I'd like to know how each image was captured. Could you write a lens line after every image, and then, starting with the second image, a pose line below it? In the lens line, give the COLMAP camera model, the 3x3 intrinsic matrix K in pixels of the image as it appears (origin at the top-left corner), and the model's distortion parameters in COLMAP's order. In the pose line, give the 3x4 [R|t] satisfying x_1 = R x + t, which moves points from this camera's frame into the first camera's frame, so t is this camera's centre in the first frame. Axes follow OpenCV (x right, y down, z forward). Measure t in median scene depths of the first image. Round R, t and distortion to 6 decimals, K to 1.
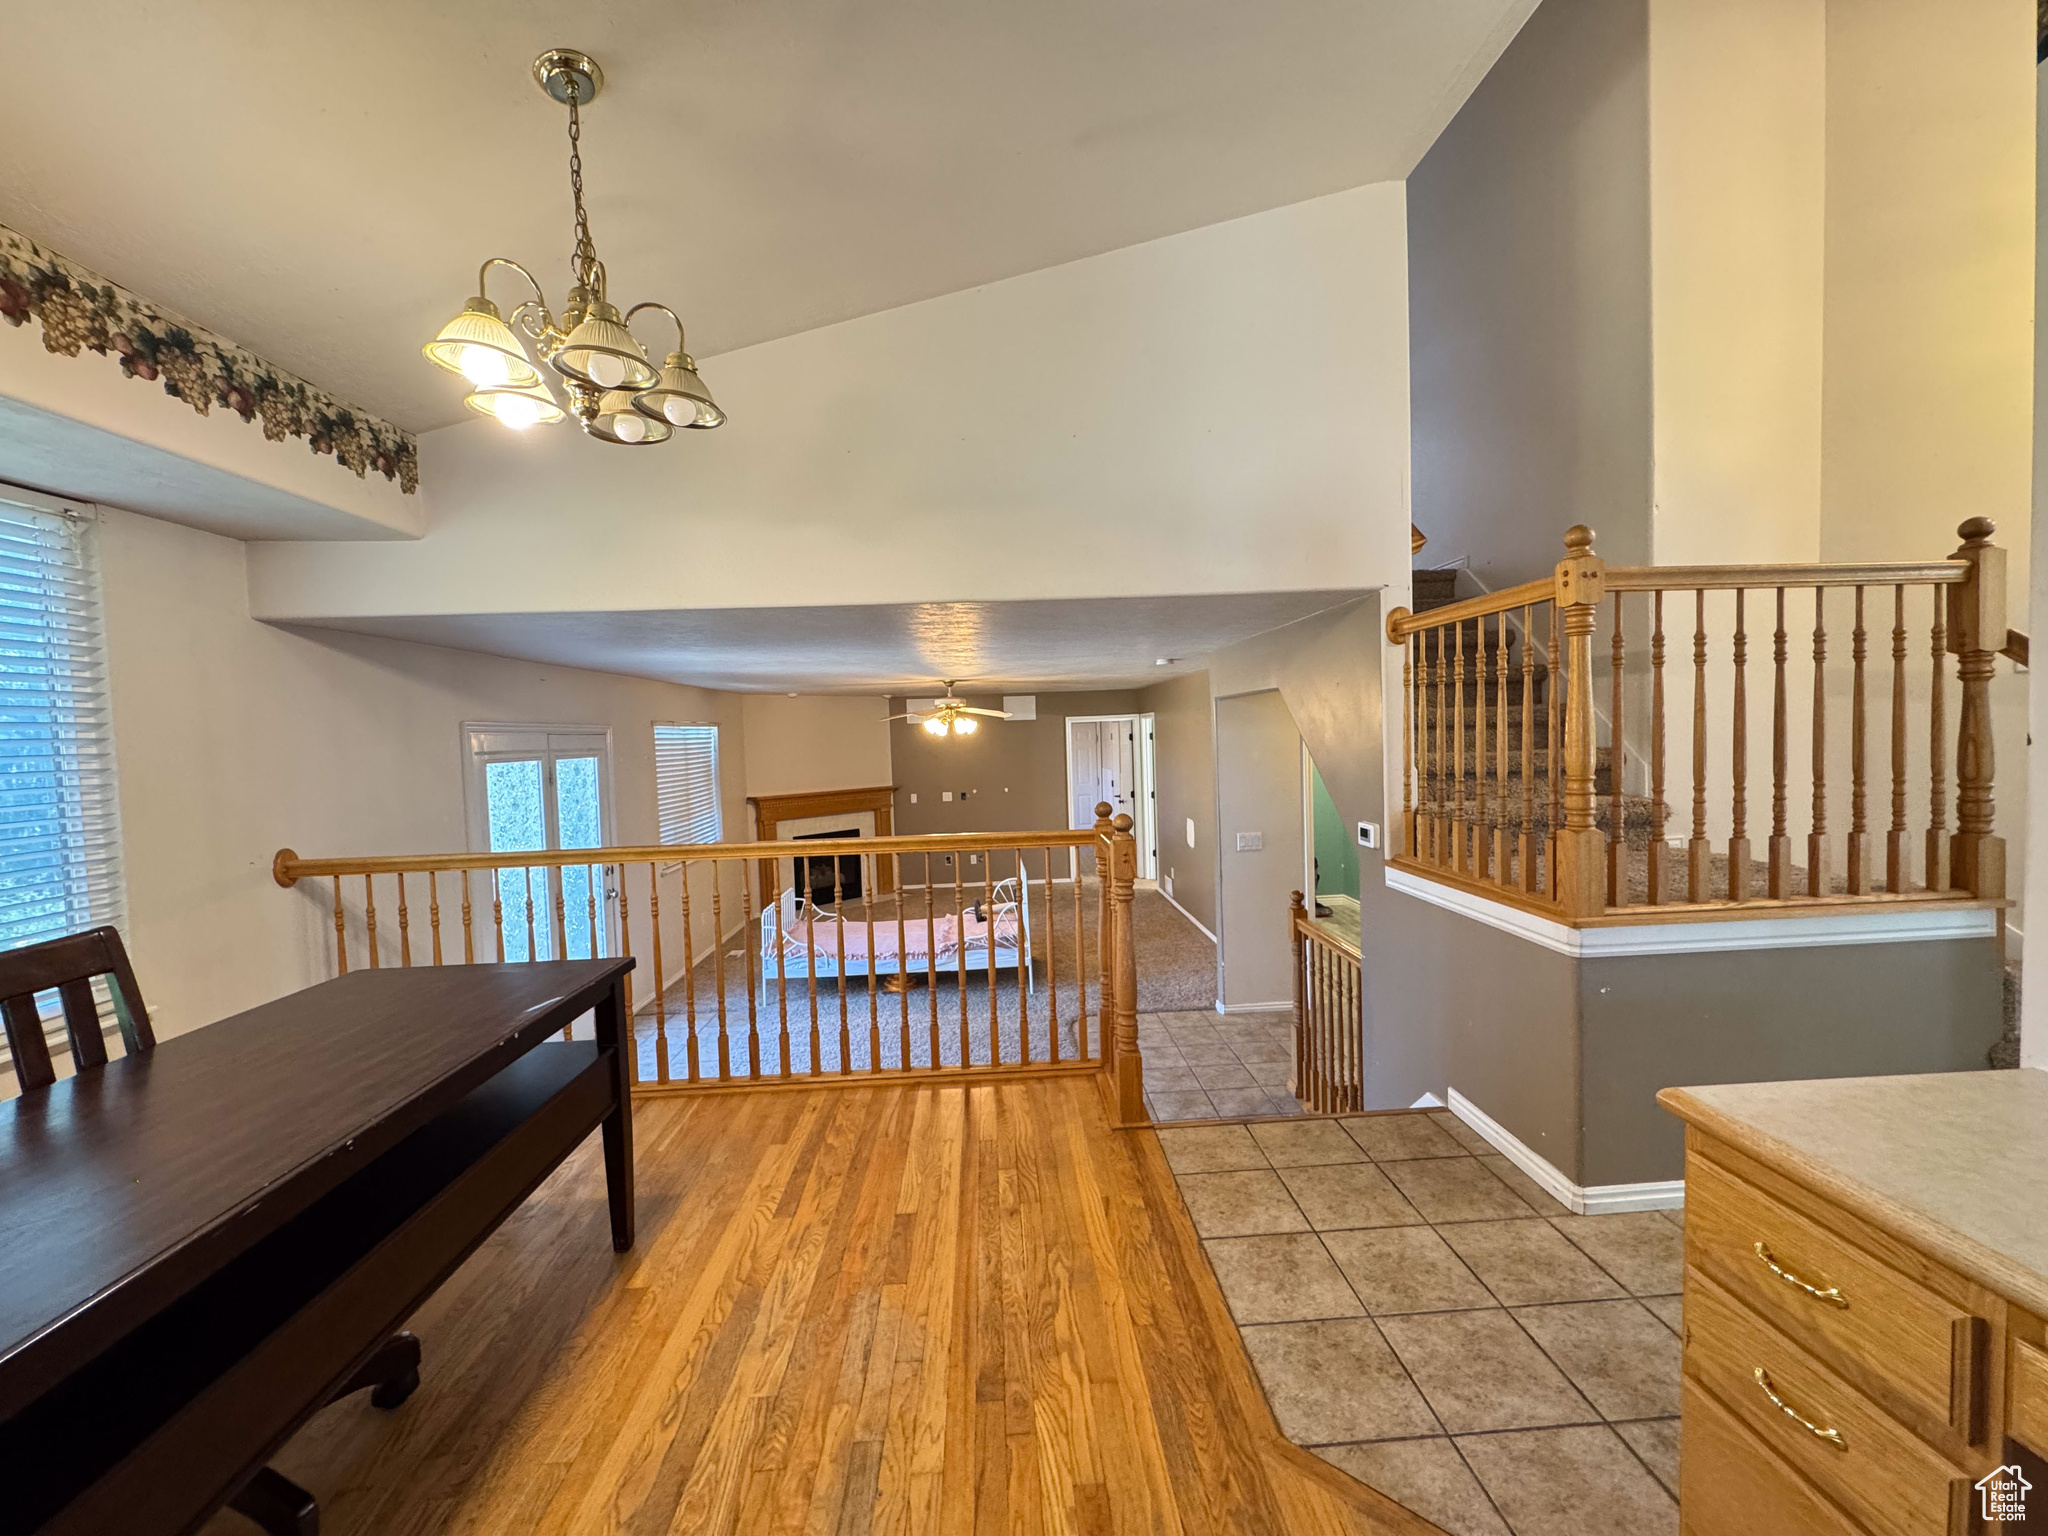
lens RADIAL K [[819.0, 0, 1025.5], [0, 819.0, 766.7], [0, 0, 1]] dist [-0.002770, 0.000330]
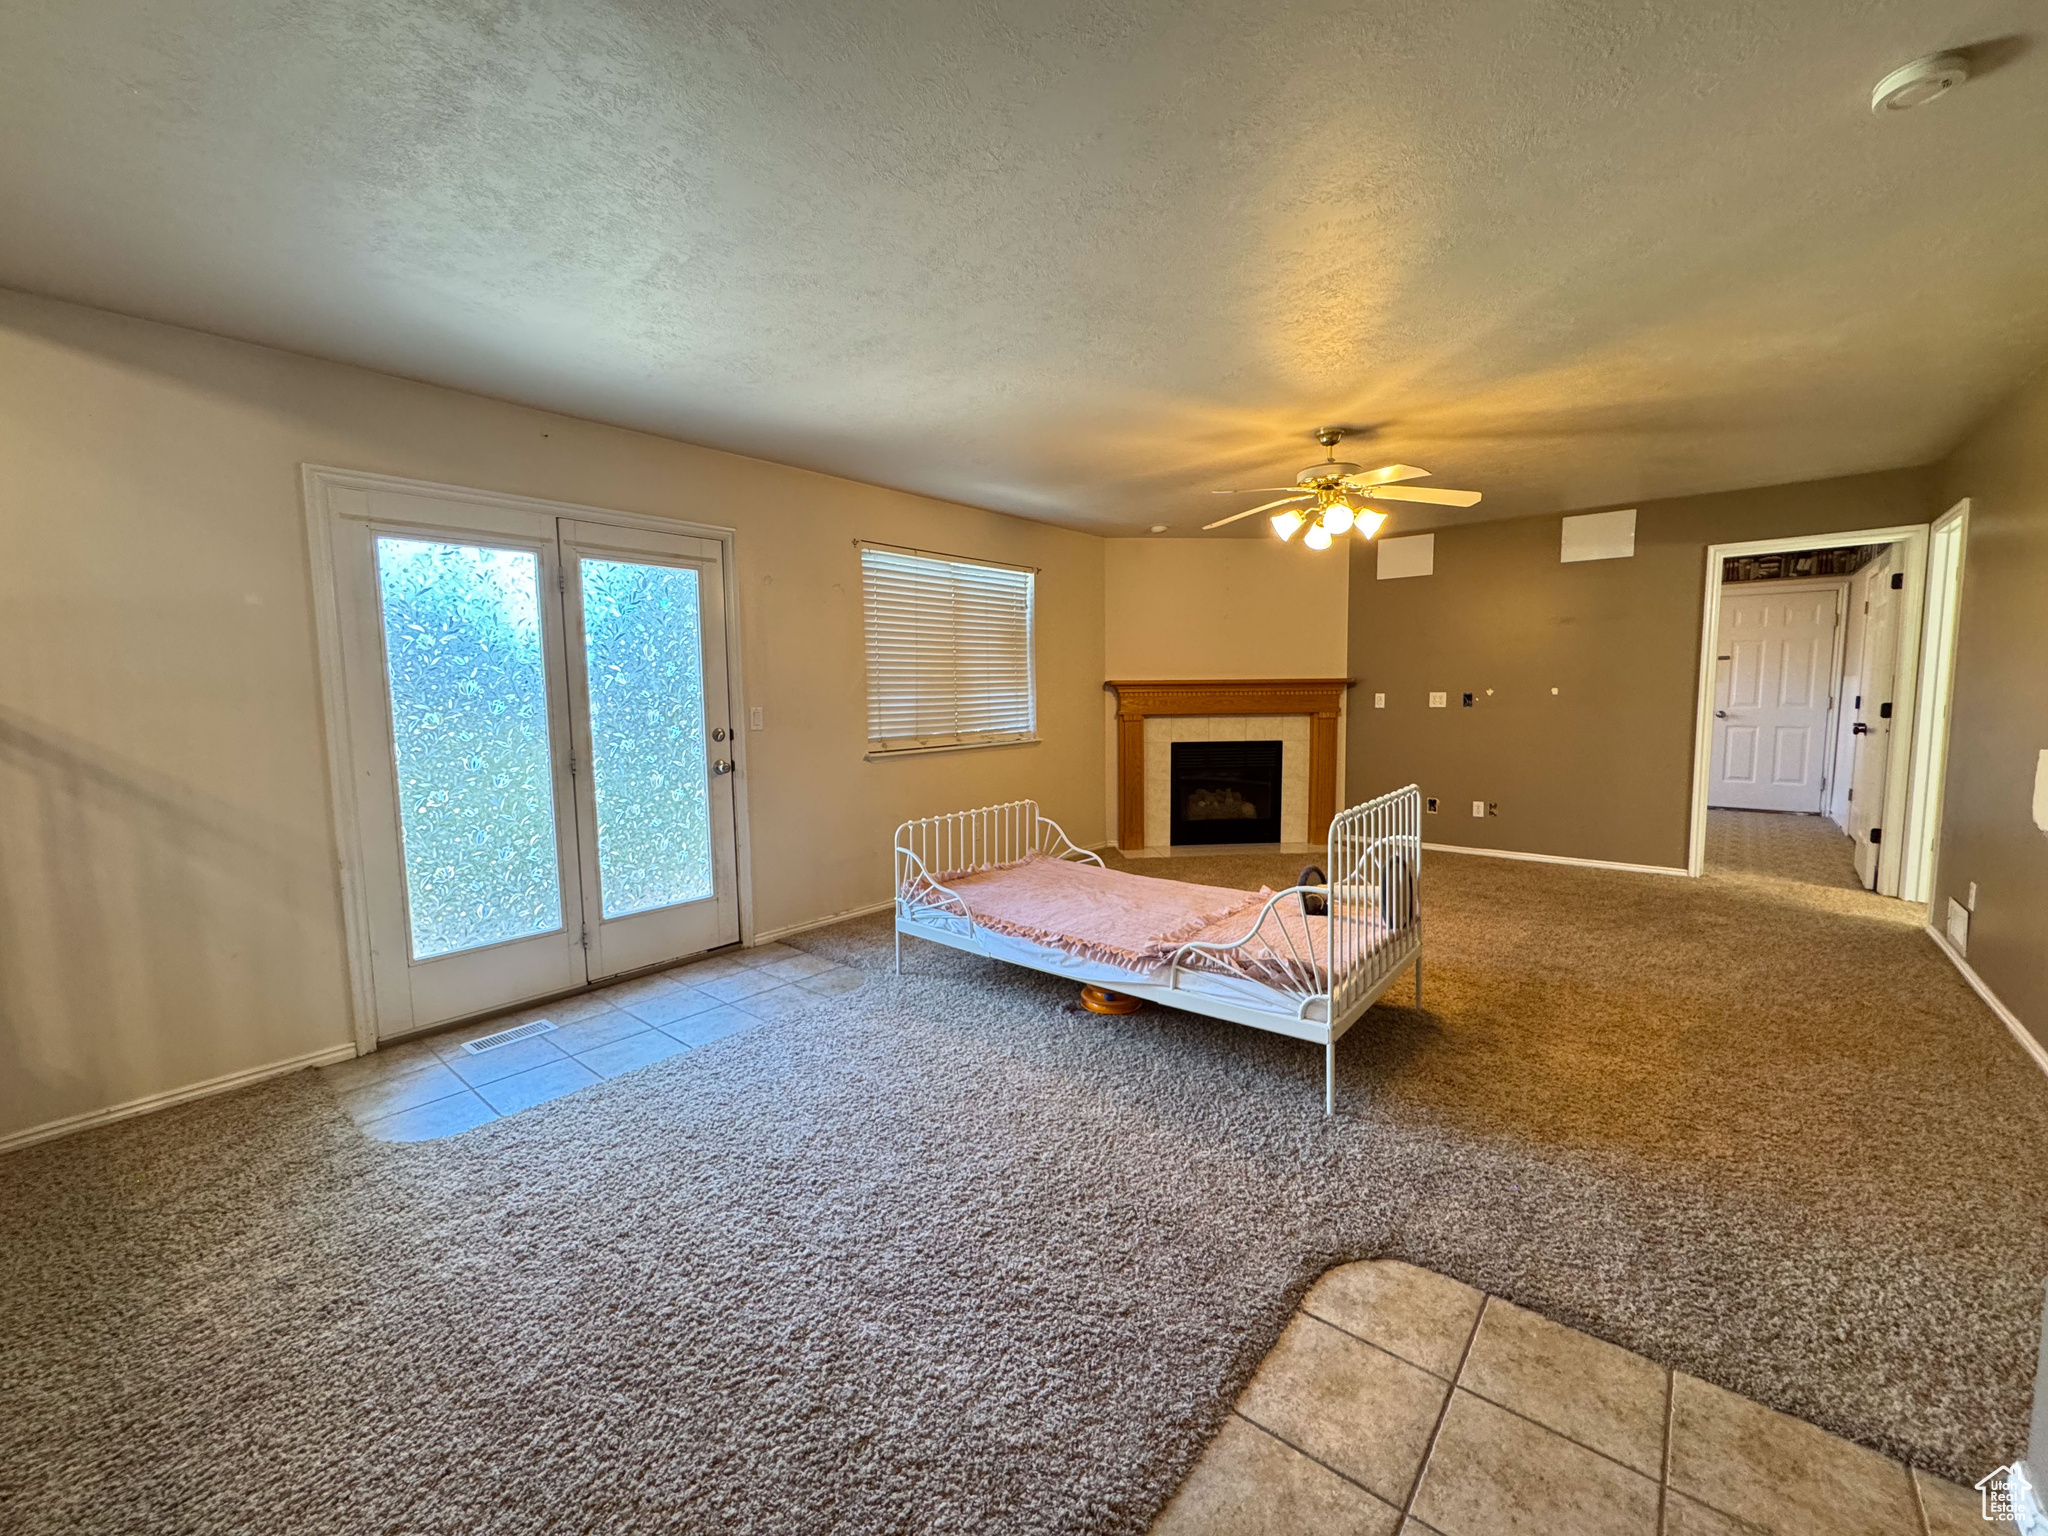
lens RADIAL K [[819.0, 0, 1028.5], [0, 819.0, 765.7], [0, 0, 1]] dist [-0.002770, 0.000330]
pose [[0.735075, 0.086212, -0.672482, 0.348538], [-0.038568, 0.995593, 0.085477, 0.173281], [0.676888, -0.036896, 0.735161, 1.361224]]
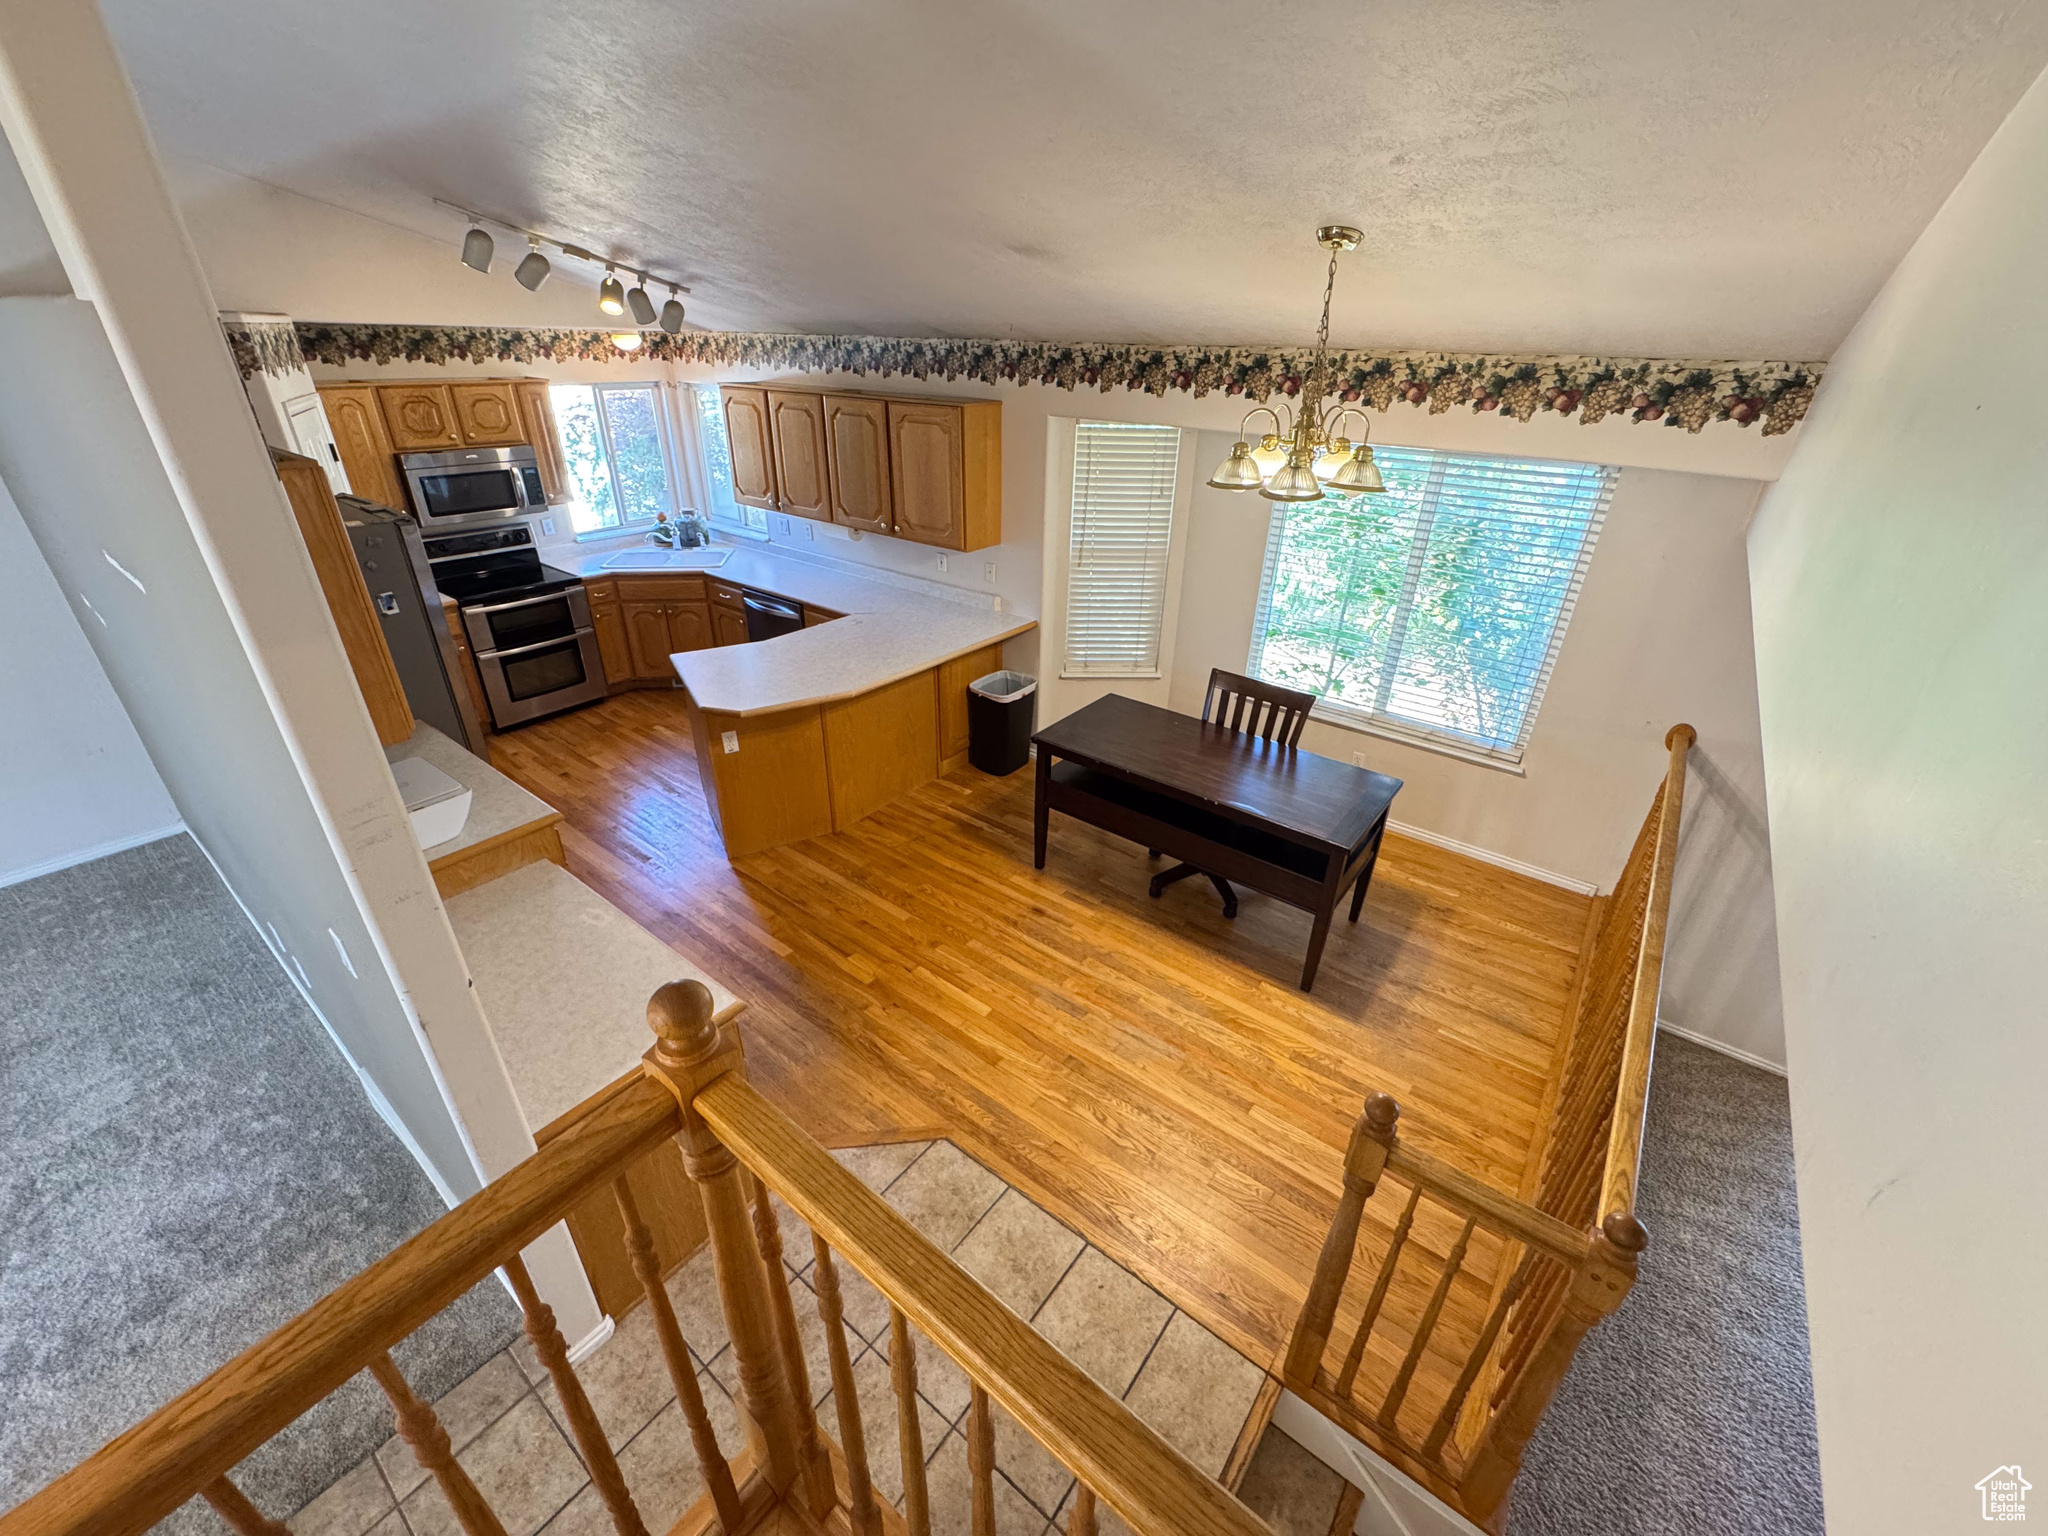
lens RADIAL K [[819.0, 0, 1027.2], [0, 819.0, 767.3], [0, 0, 1]] dist [-0.002770, 0.000330]
pose [[-0.649513, 0.368992, -0.664814, 0.634107], [-0.033837, 0.859459, 0.510084, -0.484291], [0.759597, 0.353802, -0.545744, 1.053009]]
